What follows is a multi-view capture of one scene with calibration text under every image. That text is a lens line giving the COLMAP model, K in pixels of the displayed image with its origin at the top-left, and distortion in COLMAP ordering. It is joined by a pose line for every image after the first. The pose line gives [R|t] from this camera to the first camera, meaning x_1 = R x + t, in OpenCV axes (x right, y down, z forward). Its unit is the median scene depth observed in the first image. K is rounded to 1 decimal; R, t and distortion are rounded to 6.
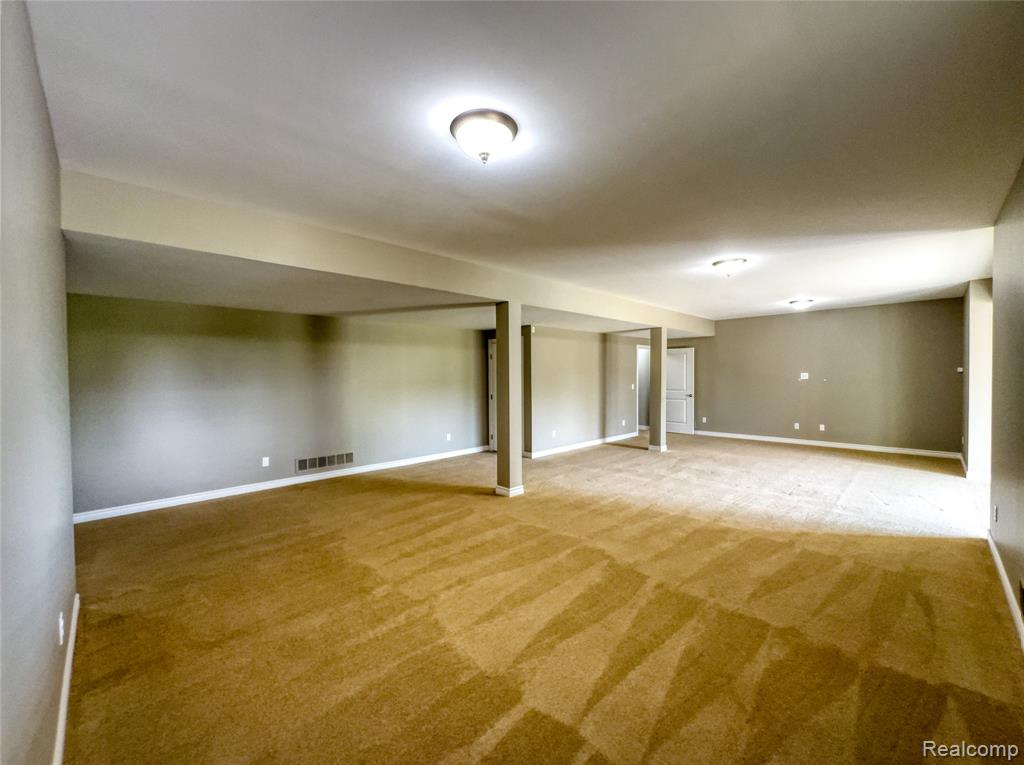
lens RADIAL K [[417.1, 0, 512.0], [0, 417.1, 382.5], [0, 0, 1]] dist [-0.002520, -0.000407]
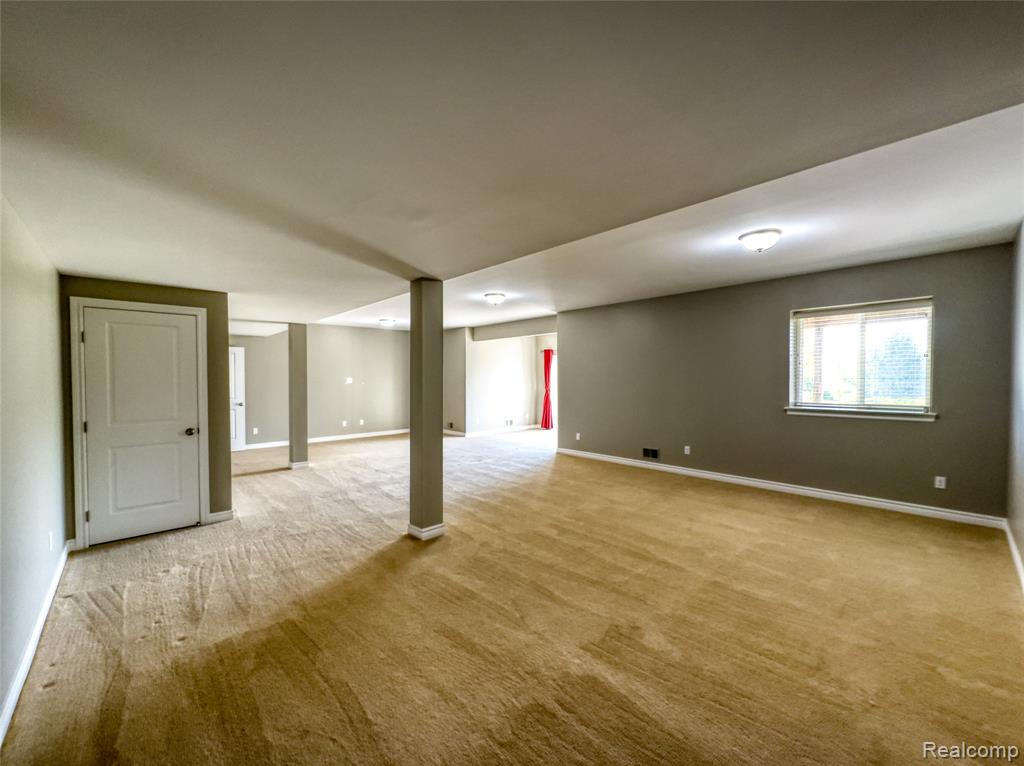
lens RADIAL K [[417.1, 0, 512.0], [0, 417.1, 383.0], [0, 0, 1]] dist [-0.002520, -0.000407]
pose [[0.028680, -0.009845, 0.999540, -0.814707], [0.018118, 0.999792, 0.009328, -0.022159], [-0.999424, 0.017842, 0.028852, 0.837142]]
